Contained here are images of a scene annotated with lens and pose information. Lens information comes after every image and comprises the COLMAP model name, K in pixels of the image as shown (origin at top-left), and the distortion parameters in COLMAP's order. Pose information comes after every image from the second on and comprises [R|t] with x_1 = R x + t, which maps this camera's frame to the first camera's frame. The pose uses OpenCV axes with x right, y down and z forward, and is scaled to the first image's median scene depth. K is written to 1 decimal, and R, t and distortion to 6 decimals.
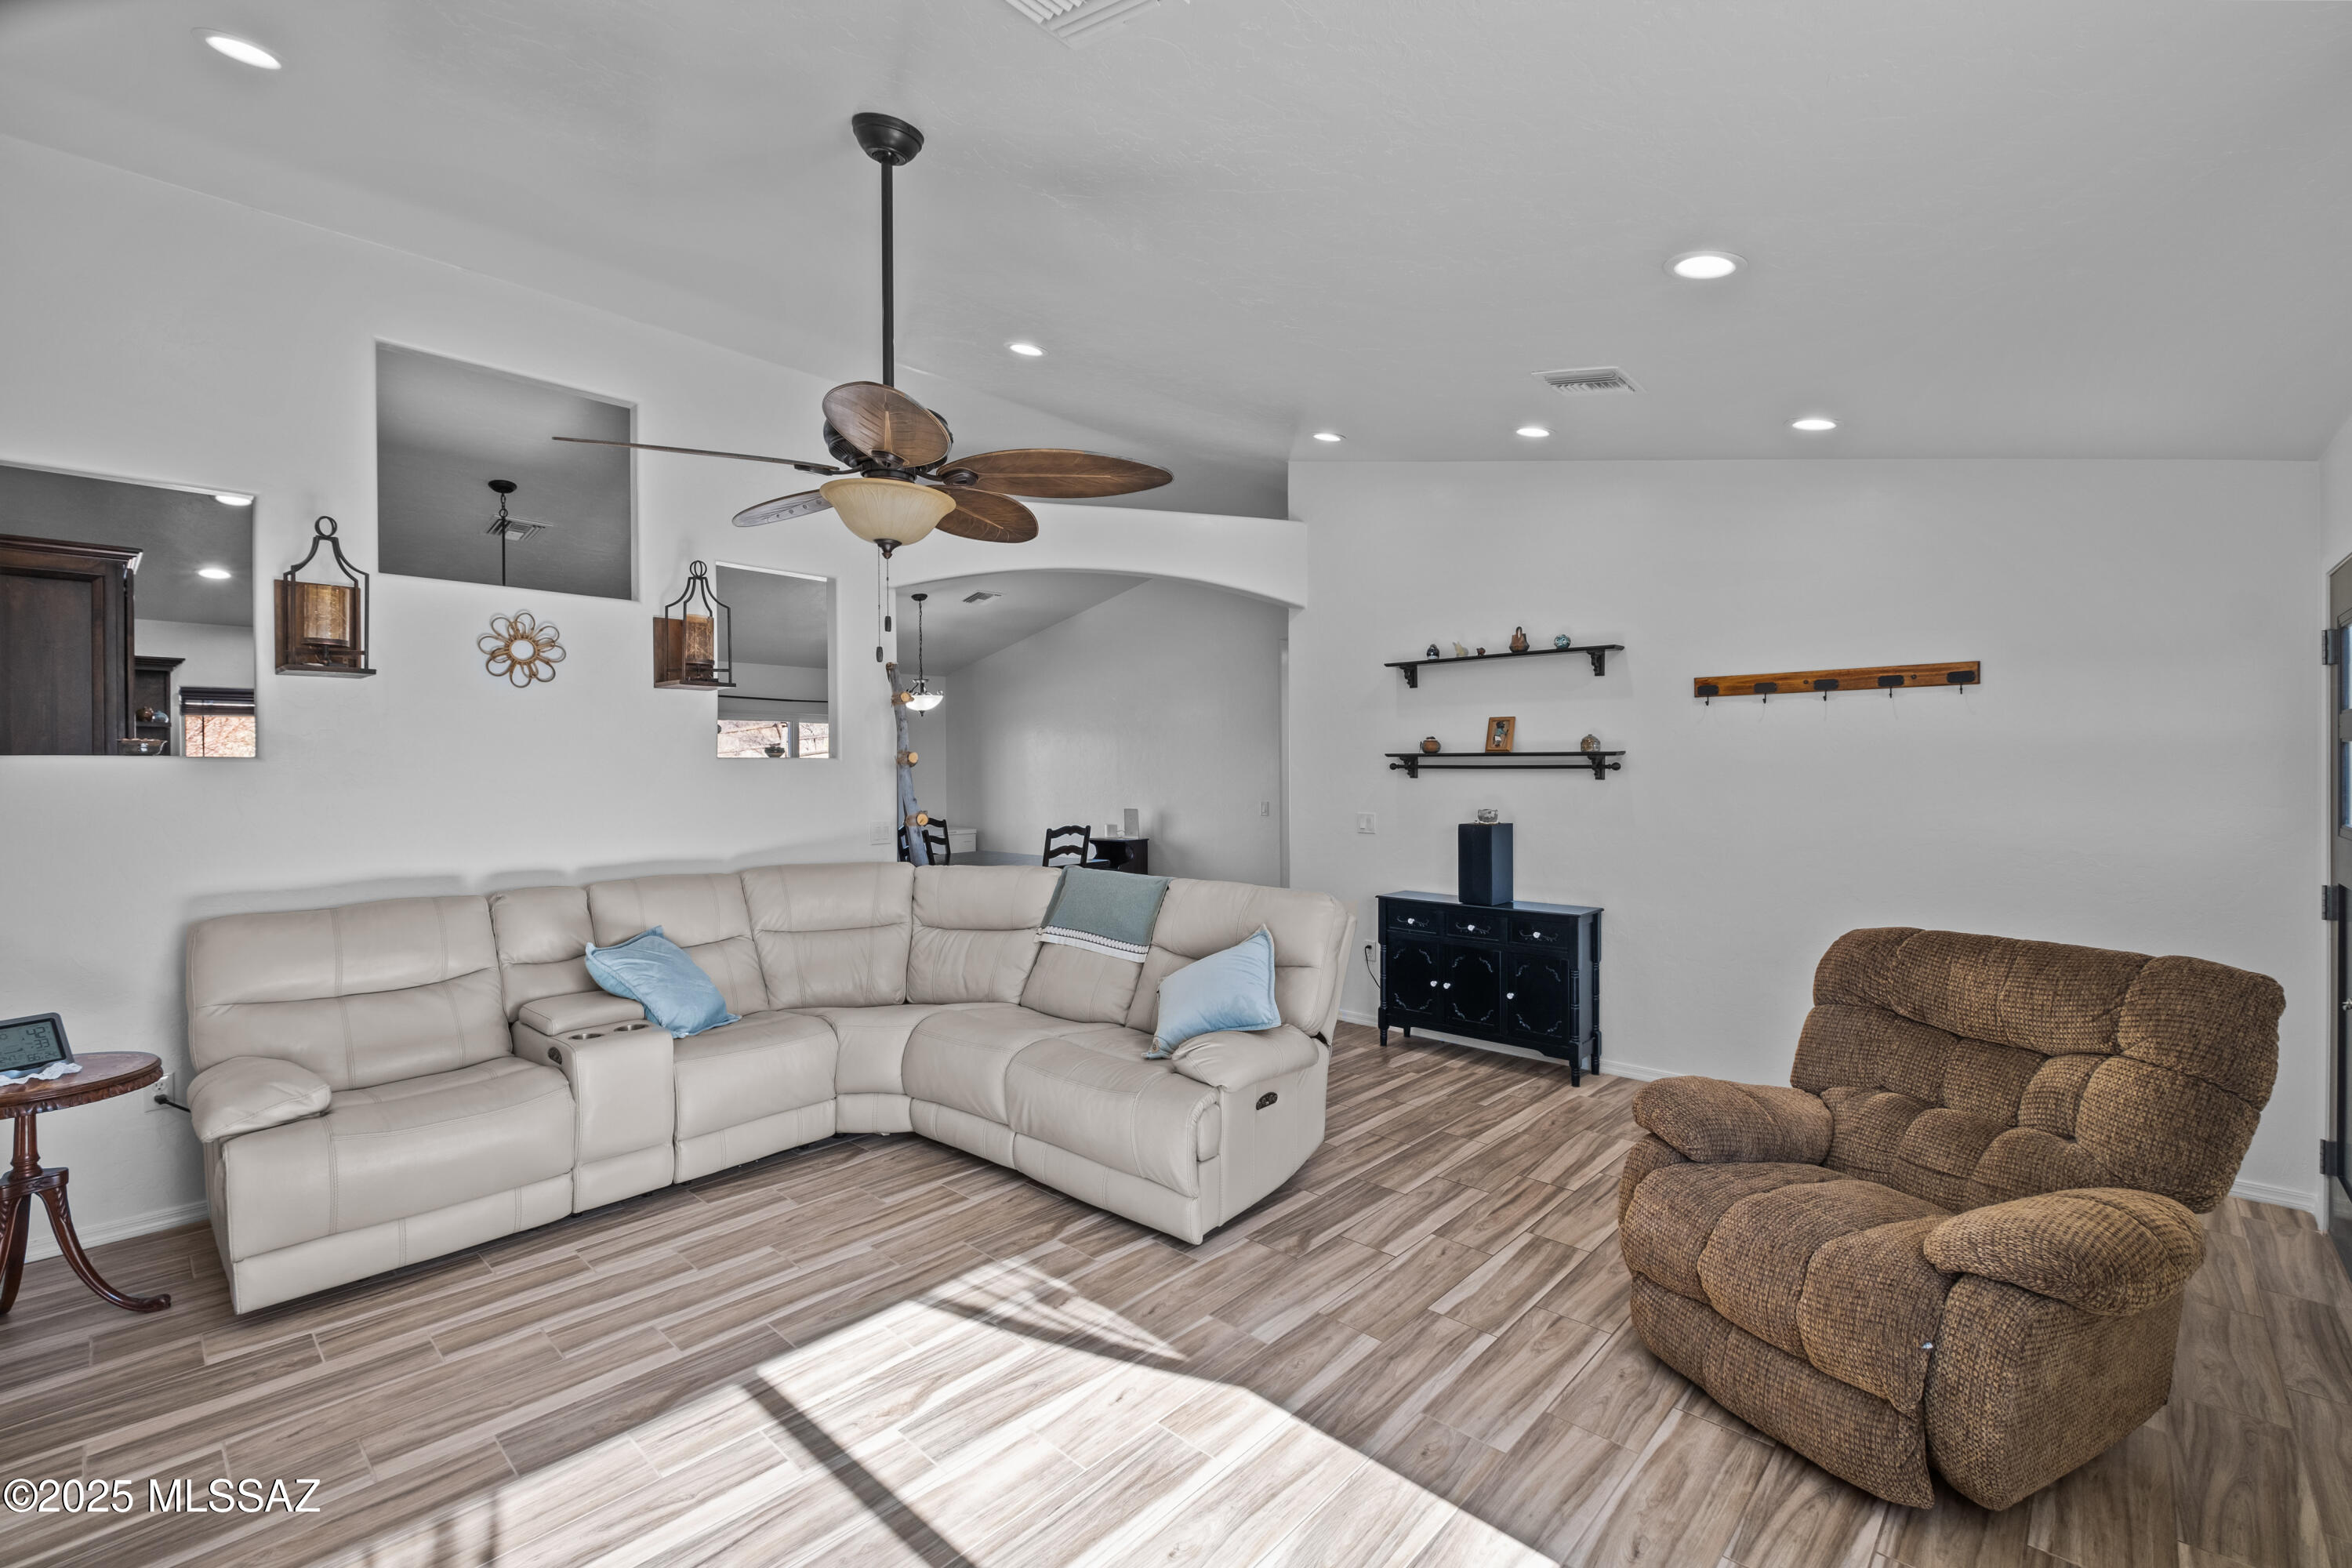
lens RADIAL K [[1013.2, 0, 1177.6], [0, 1013.2, 768.8], [0, 0, 1]] dist [0.008784, -0.010740]
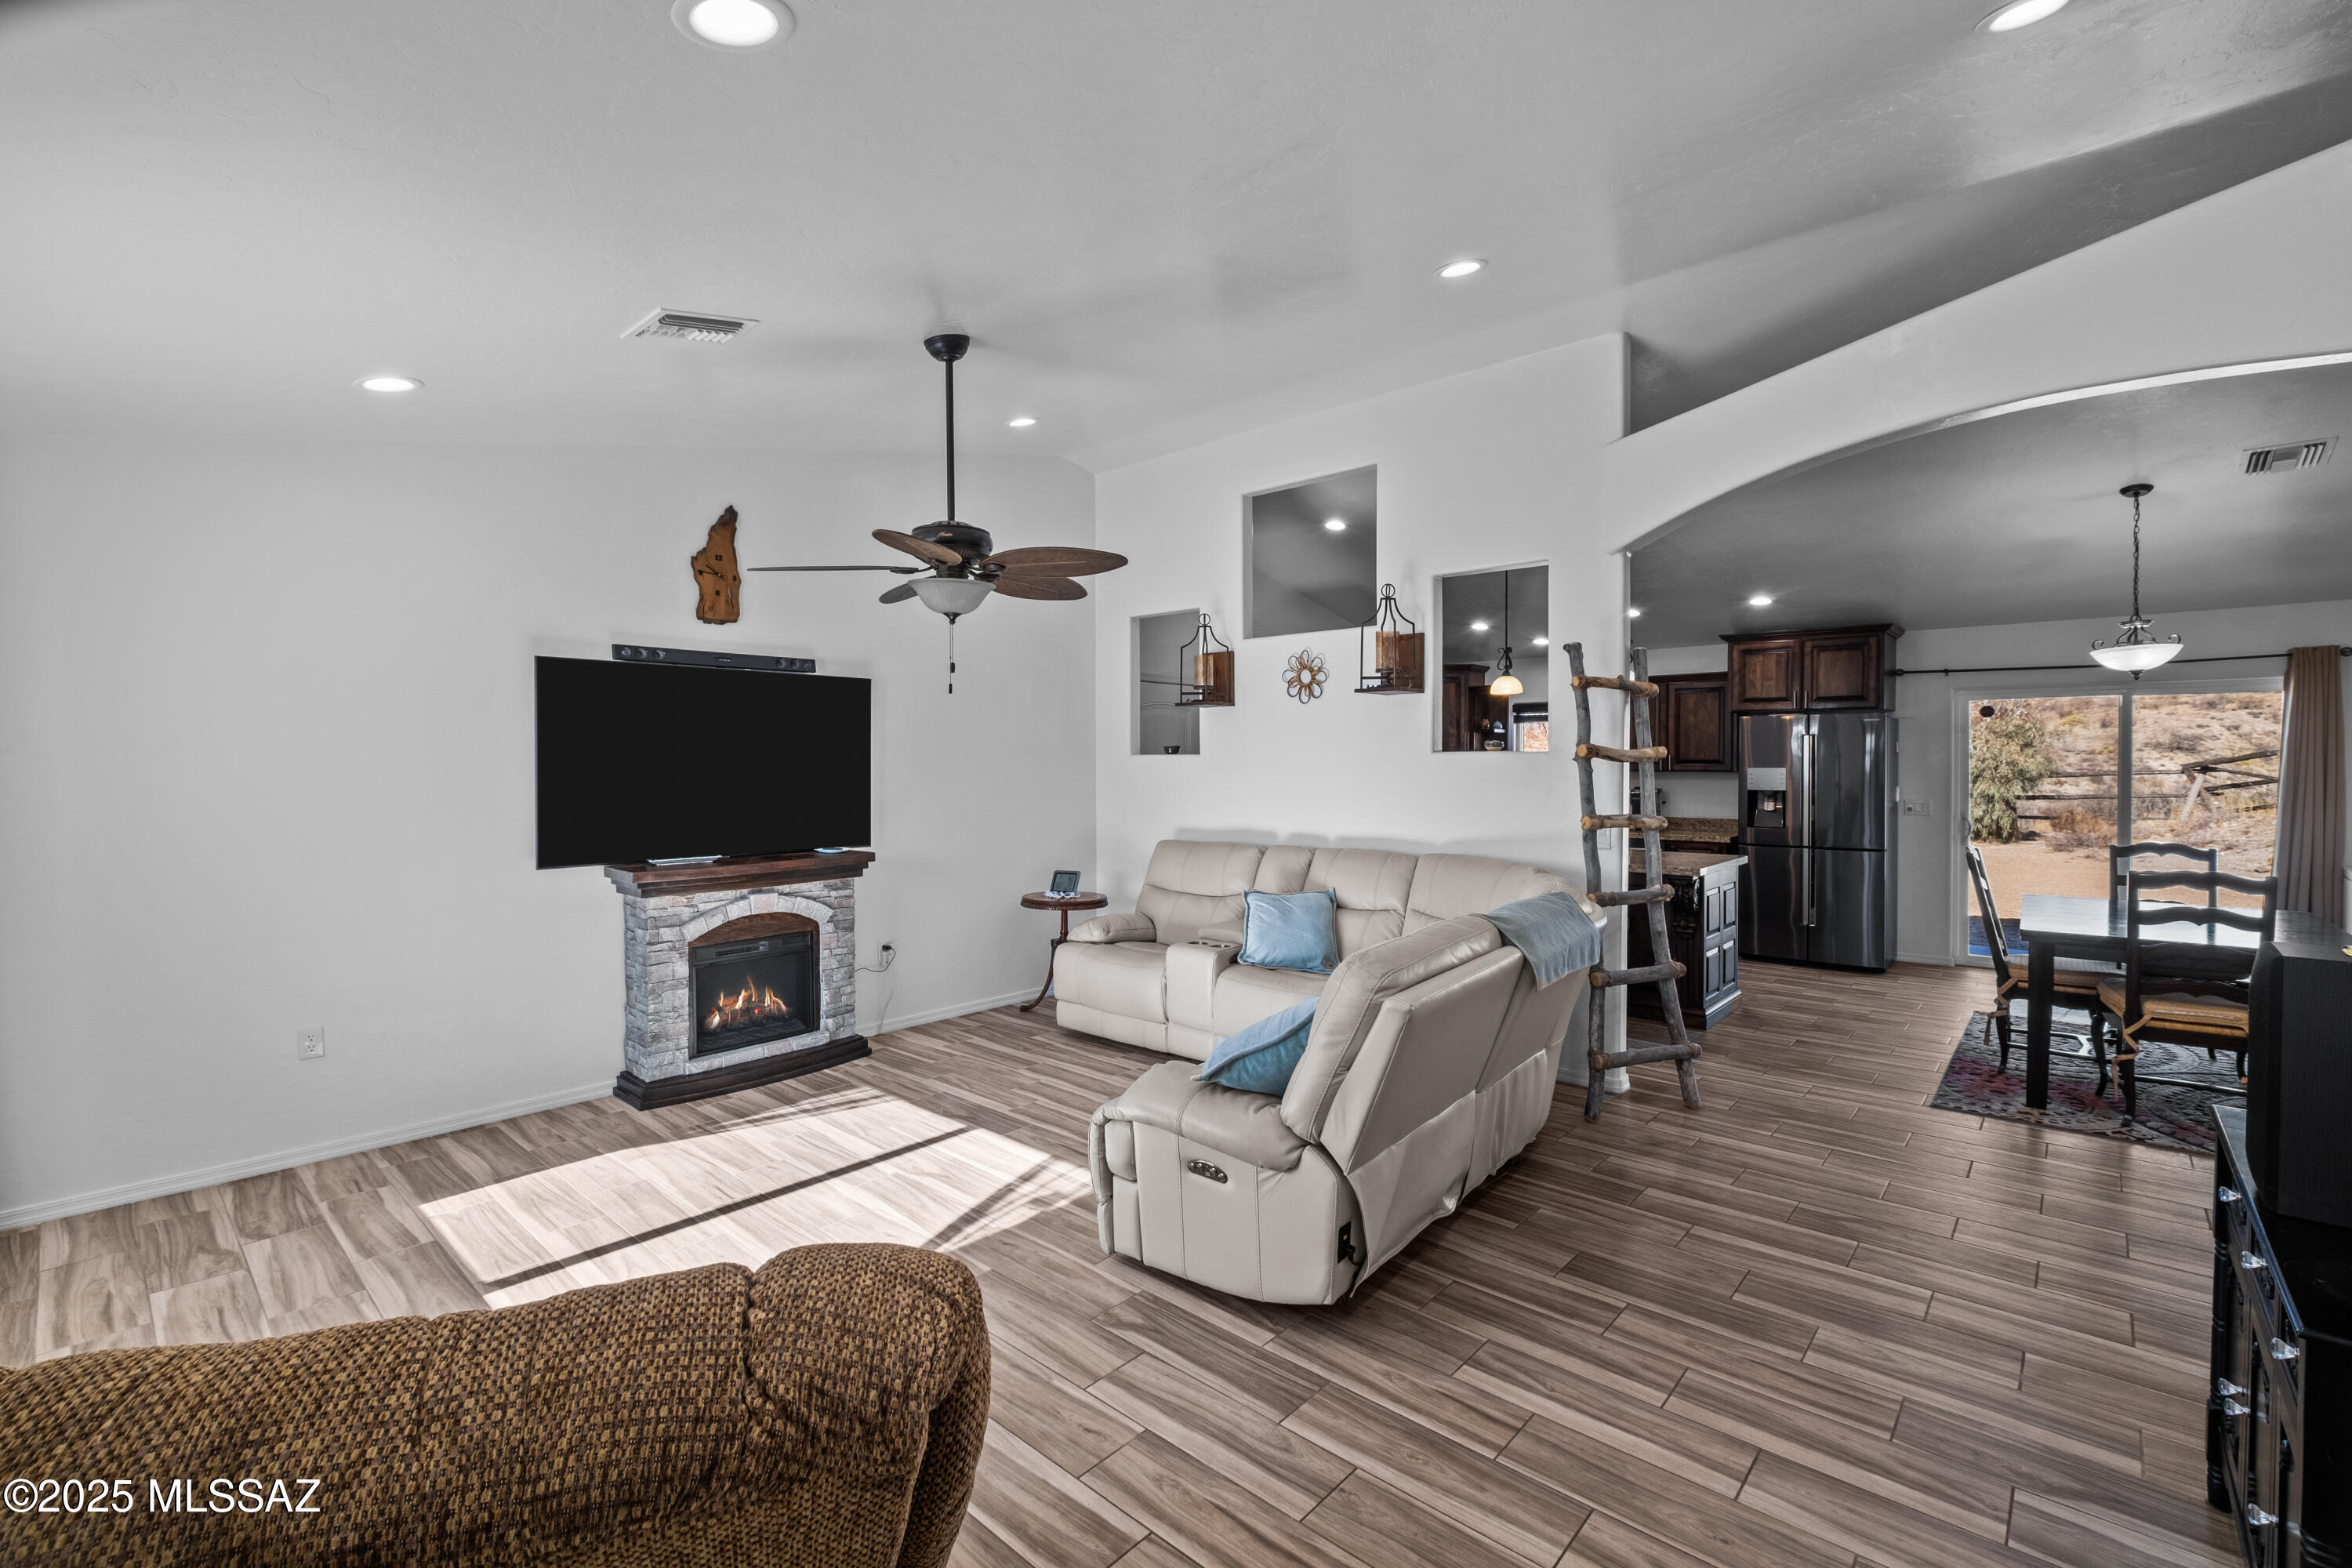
lens RADIAL K [[1013.2, 0, 1177.6], [0, 1013.2, 768.8], [0, 0, 1]] dist [0.008784, -0.010740]
pose [[0.011484, 0.012424, -0.999857, 0.947239], [-0.001577, 0.999922, 0.012406, -0.008773], [0.999933, 0.001434, 0.011503, 1.010830]]
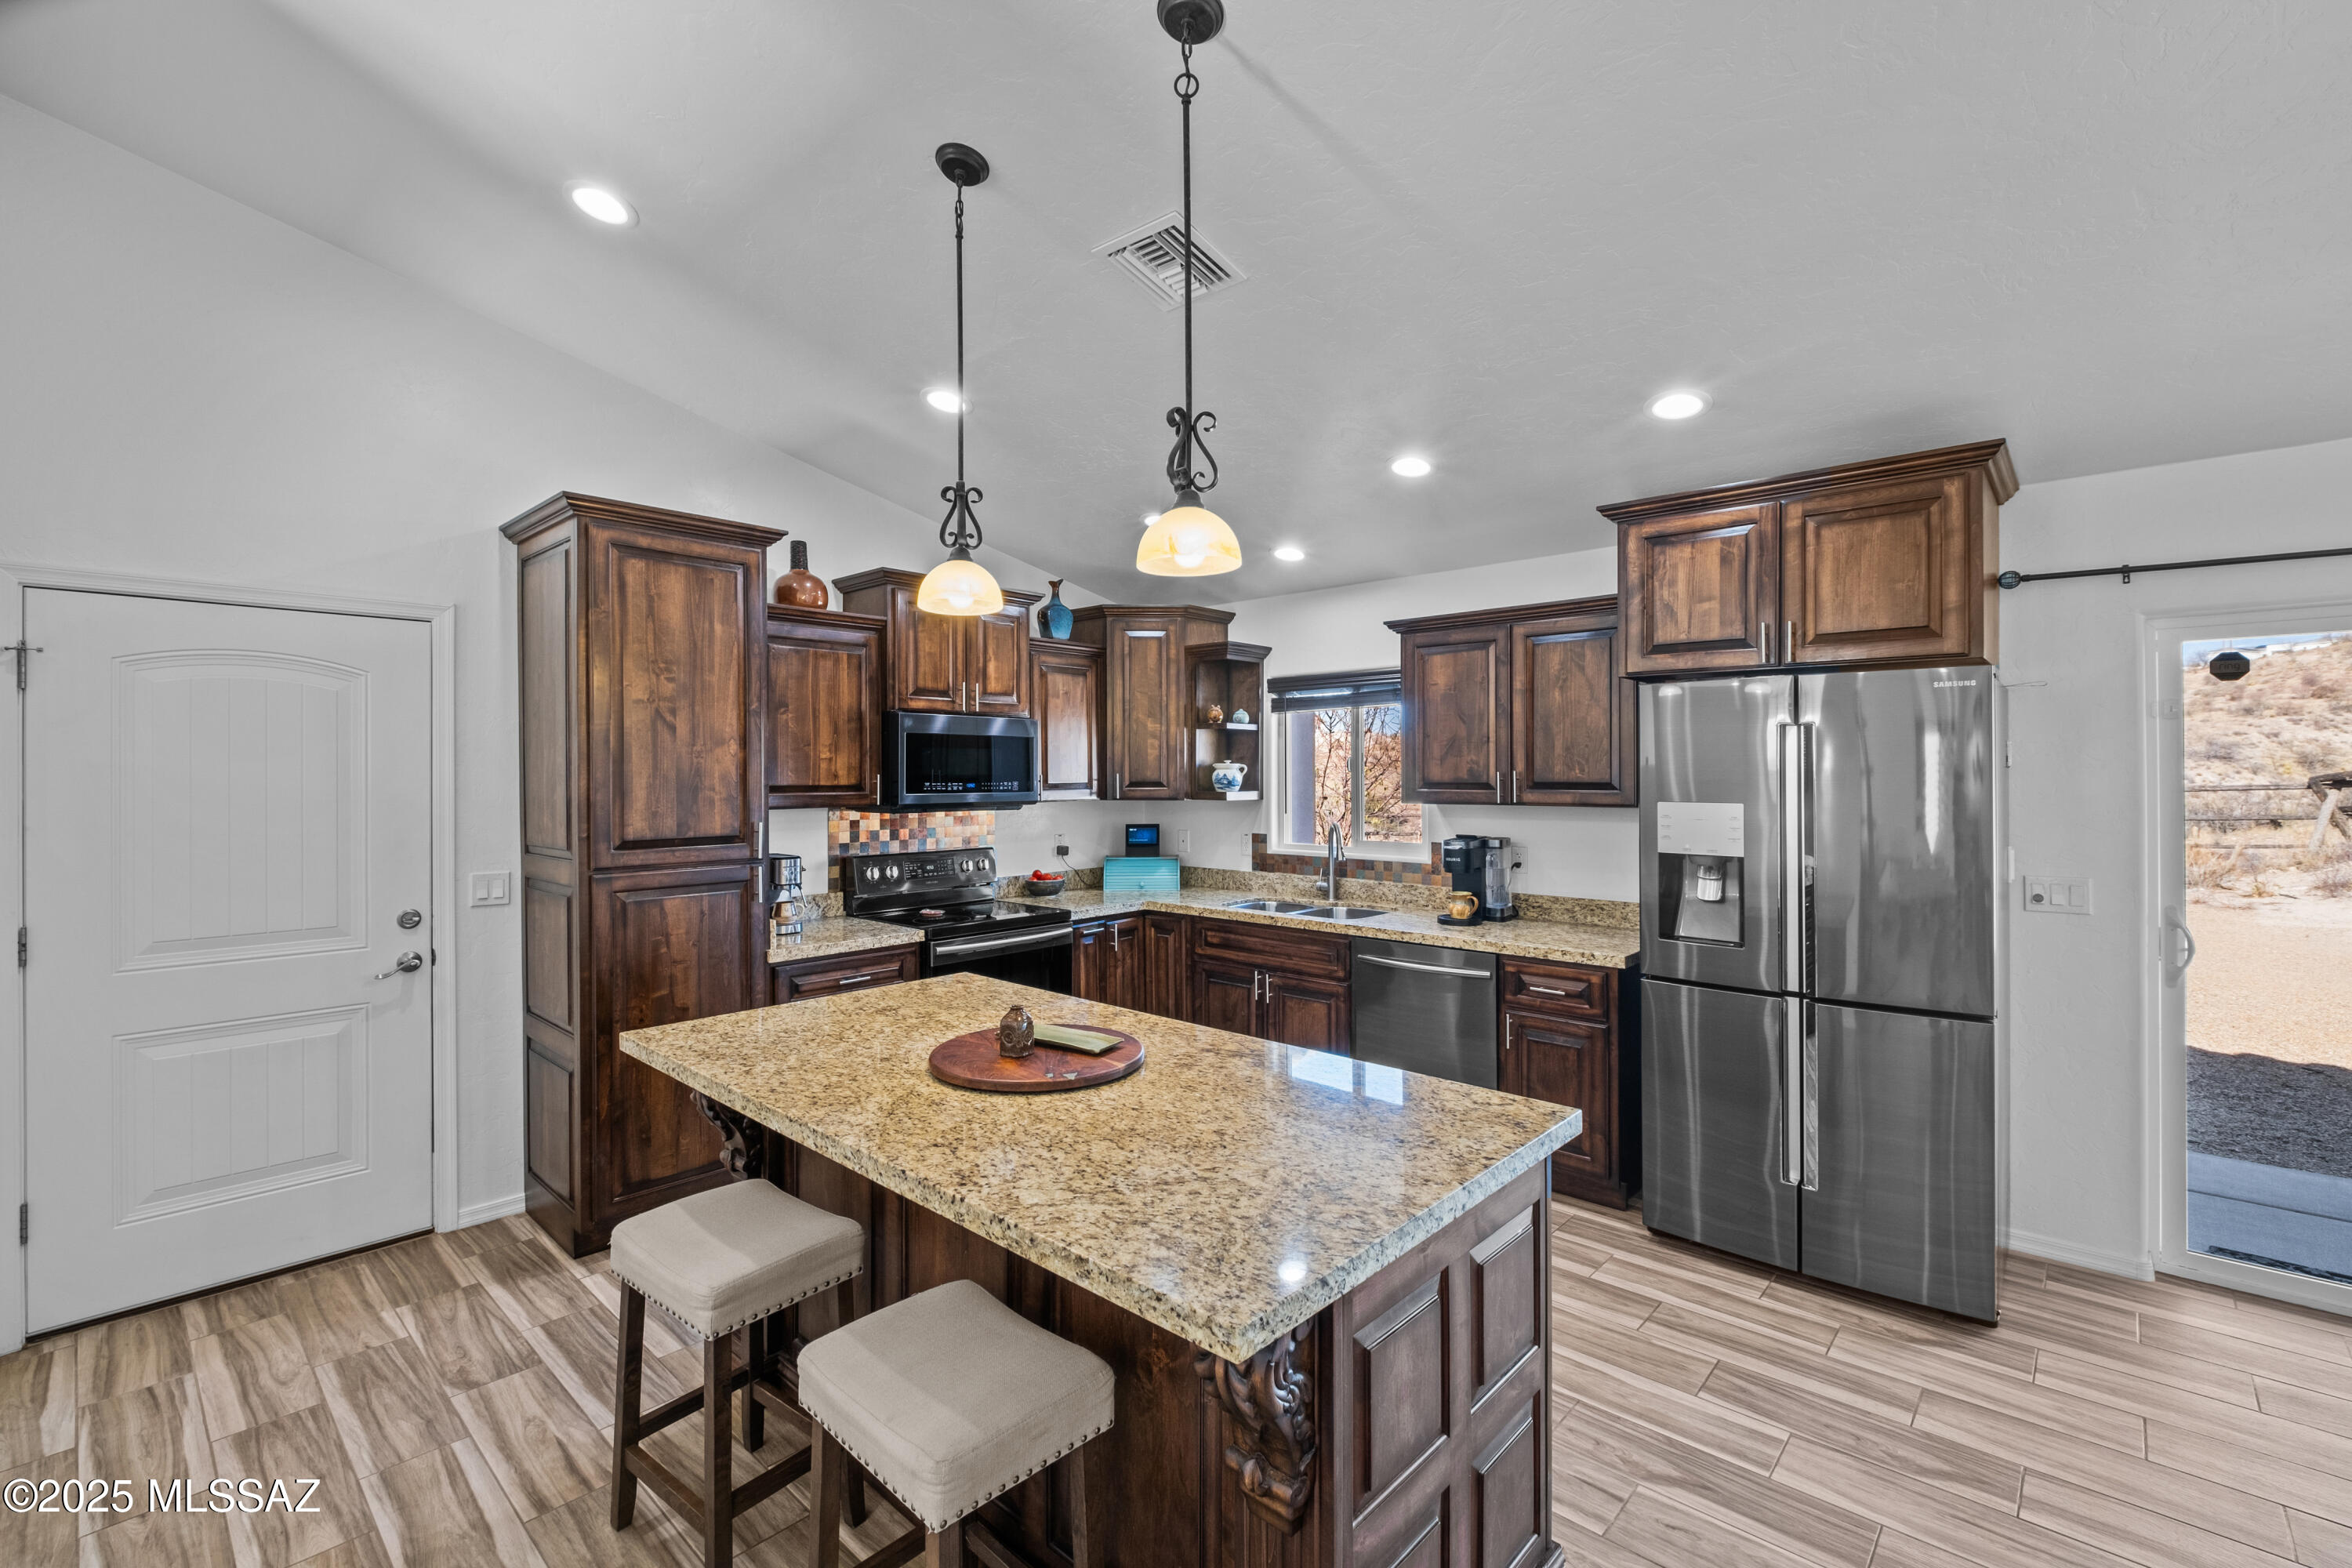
lens RADIAL K [[1013.2, 0, 1177.6], [0, 1013.2, 768.8], [0, 0, 1]] dist [0.008784, -0.010740]
pose [[-0.002183, 0.001812, -0.999996, -0.368001], [0.000729, 0.999998, 0.001811, -0.020170], [0.999997, -0.000725, -0.002185, 1.878897]]
